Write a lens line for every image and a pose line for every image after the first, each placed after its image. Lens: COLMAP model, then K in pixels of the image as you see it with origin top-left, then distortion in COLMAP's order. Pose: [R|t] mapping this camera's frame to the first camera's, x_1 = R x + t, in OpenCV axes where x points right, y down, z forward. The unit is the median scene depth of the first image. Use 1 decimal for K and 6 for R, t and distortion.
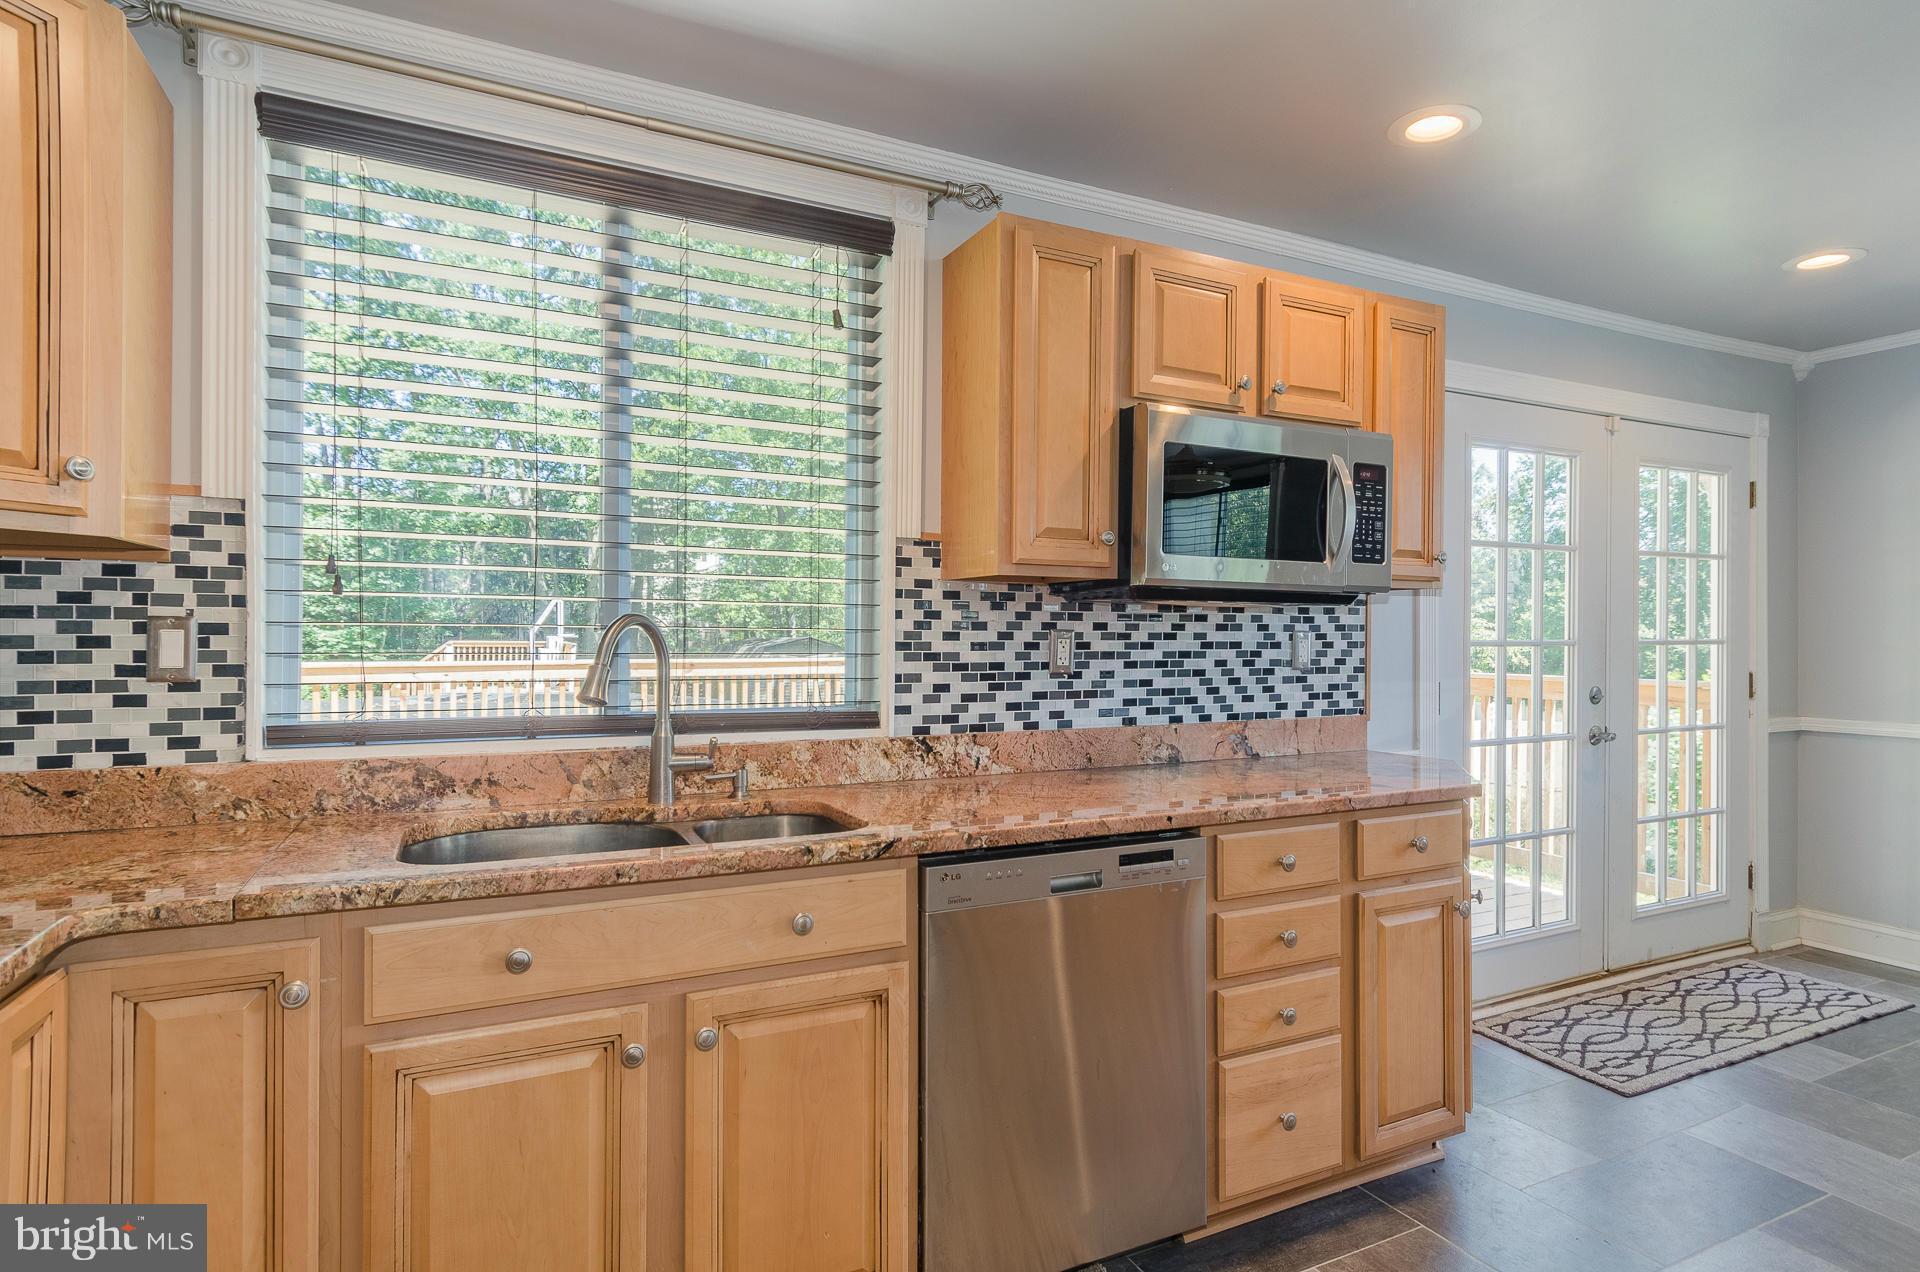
lens RADIAL K [[1010.7, 0, 958.4], [0, 1010.7, 637.4], [0, 0, 1]] dist [0.007349, -0.005119]
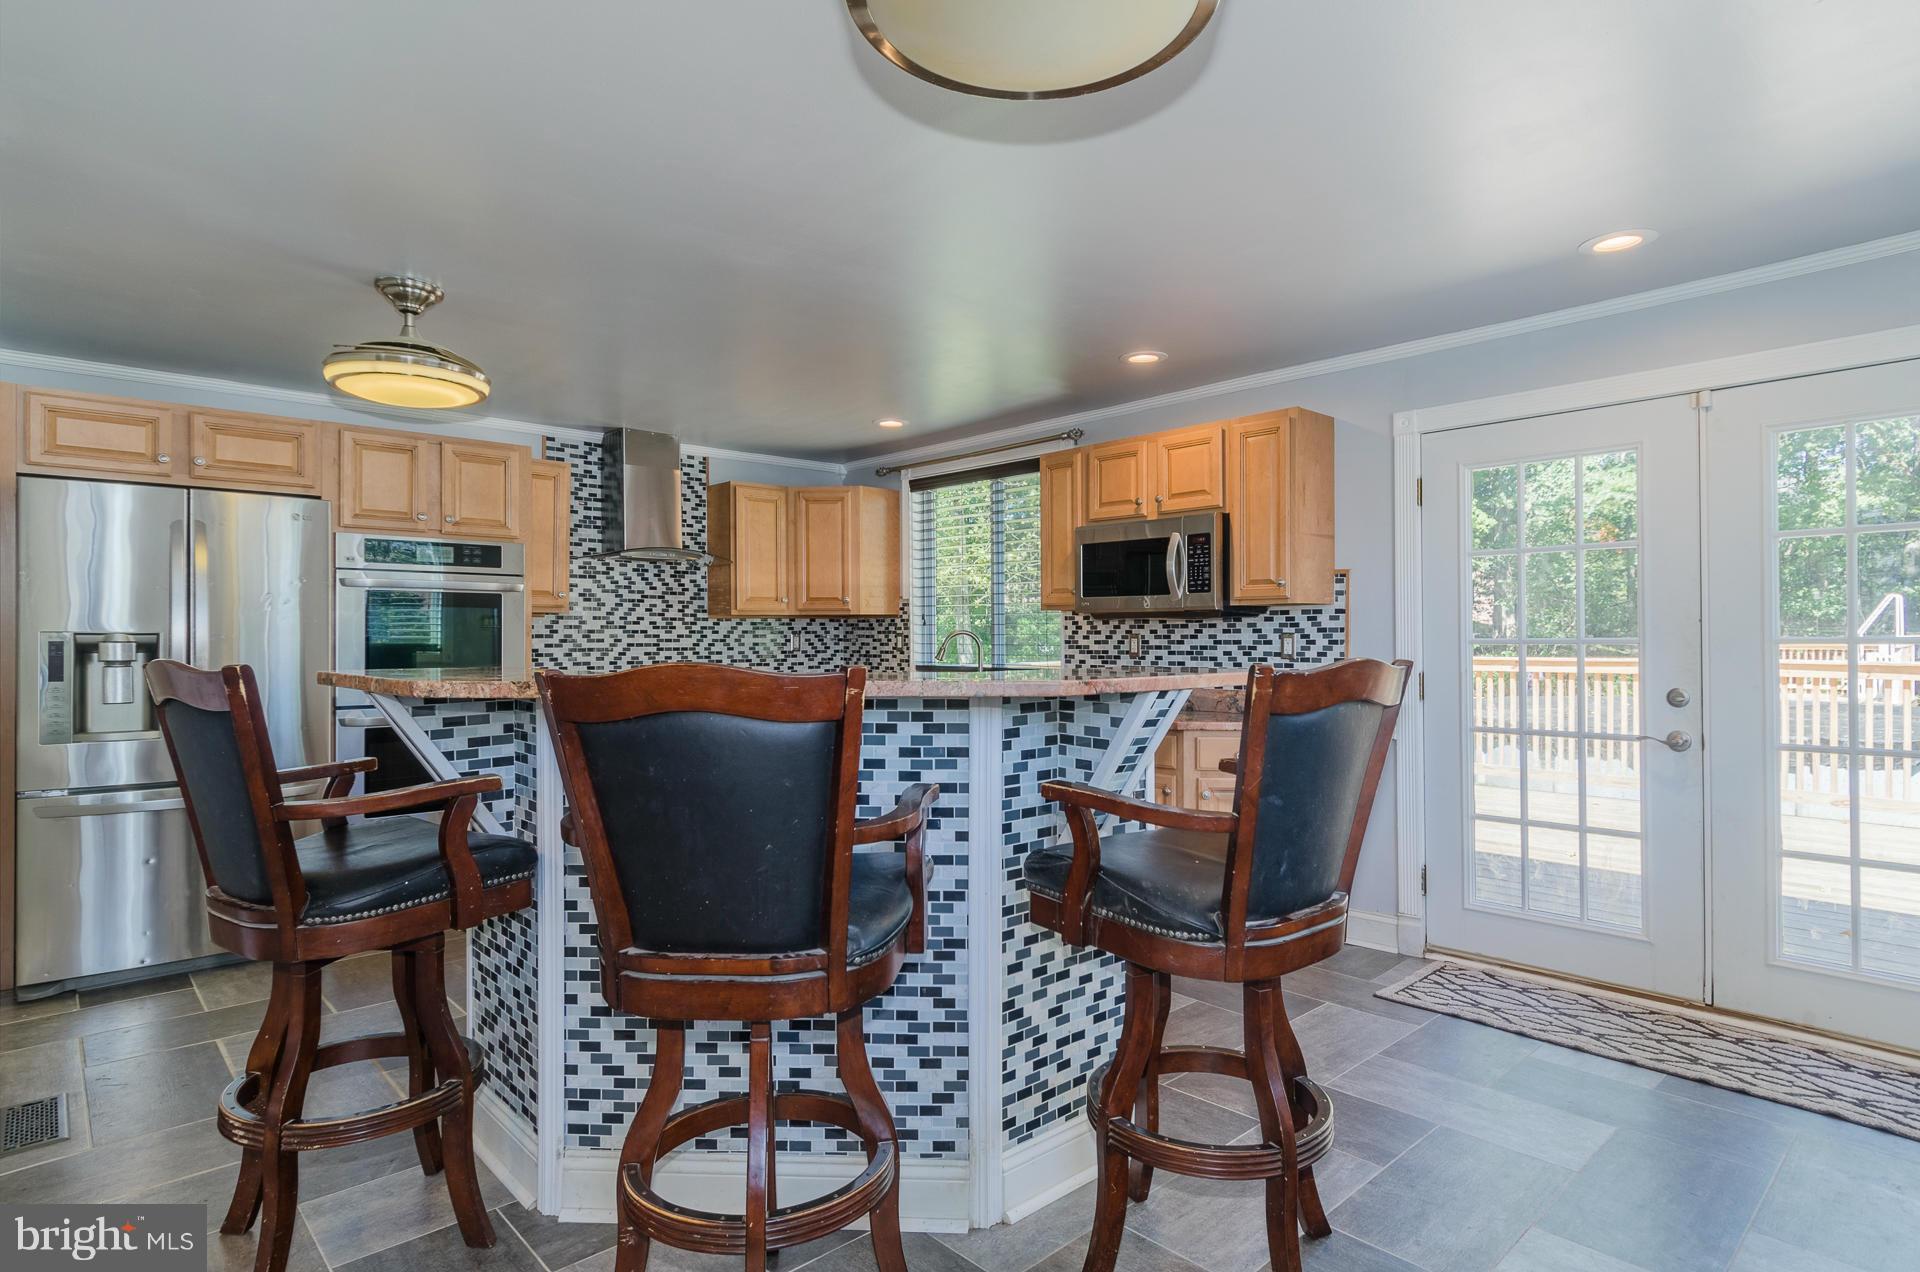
lens RADIAL K [[1010.7, 0, 964.6], [0, 1010.7, 638.2], [0, 0, 1]] dist [0.007349, -0.005119]
pose [[0.276773, -0.003346, -0.960930, 1.972631], [0.002012, 0.999994, -0.002903, 0.006068], [0.960933, -0.001130, 0.276778, 0.171192]]
